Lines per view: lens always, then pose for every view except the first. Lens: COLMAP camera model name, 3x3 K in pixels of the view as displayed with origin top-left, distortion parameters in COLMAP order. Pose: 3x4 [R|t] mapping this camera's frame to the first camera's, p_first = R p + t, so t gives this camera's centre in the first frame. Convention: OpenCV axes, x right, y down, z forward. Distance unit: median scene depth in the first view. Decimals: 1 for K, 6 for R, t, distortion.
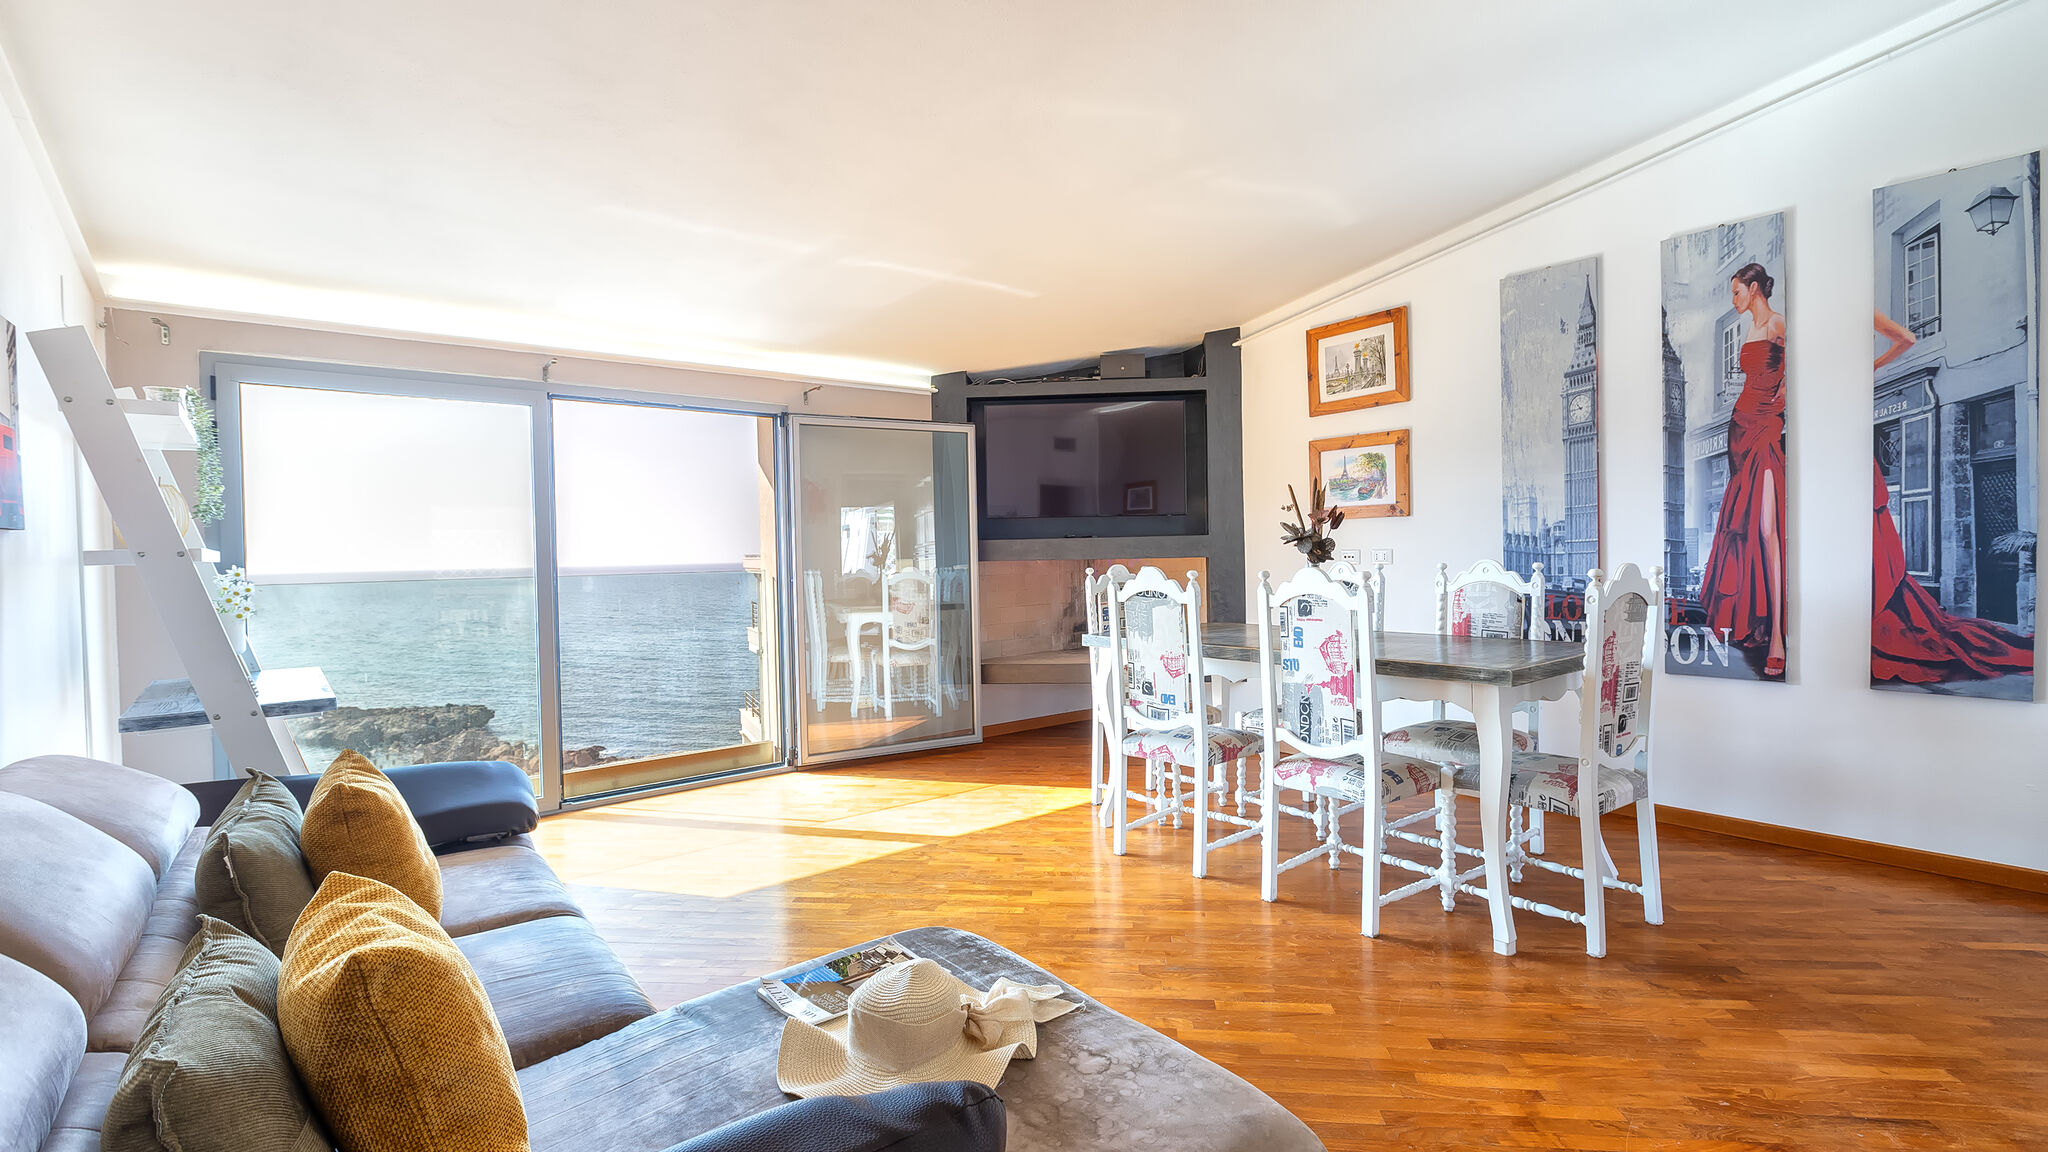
lens RADIAL K [[906.0, 0, 1024.0], [0, 906.0, 576.0], [0, 0, 1]] dist [0.000974, 0.000081]
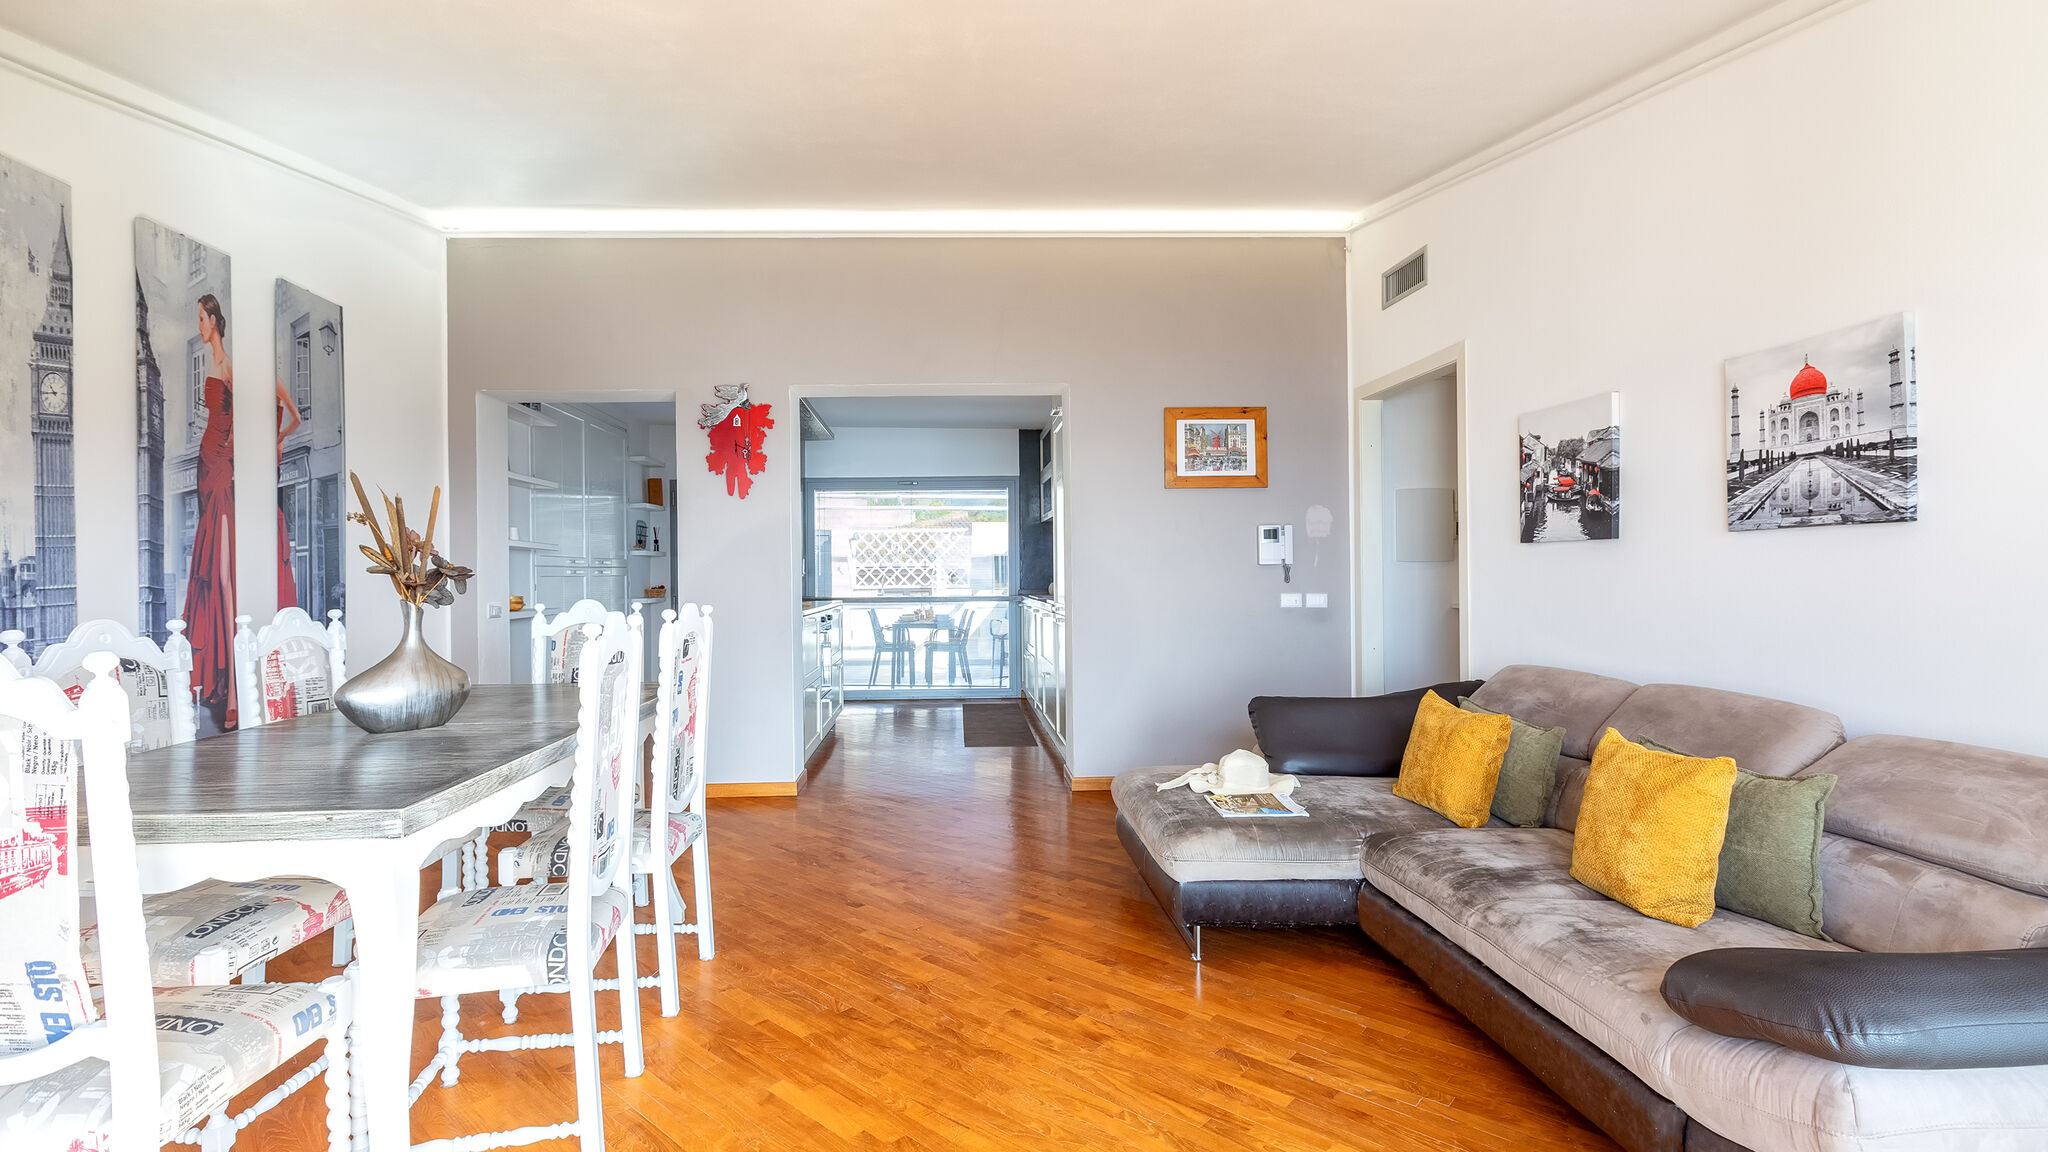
lens RADIAL K [[960.1, 0, 940.3], [0, 960.1, 576.6], [0, 0, 1]] dist [0.000226, -0.000005]
pose [[-0.785353, 0.027424, 0.618441, -0.334812], [0.043885, 0.998971, 0.011430, -0.025159], [-0.617491, 0.036117, -0.785748, 1.107605]]
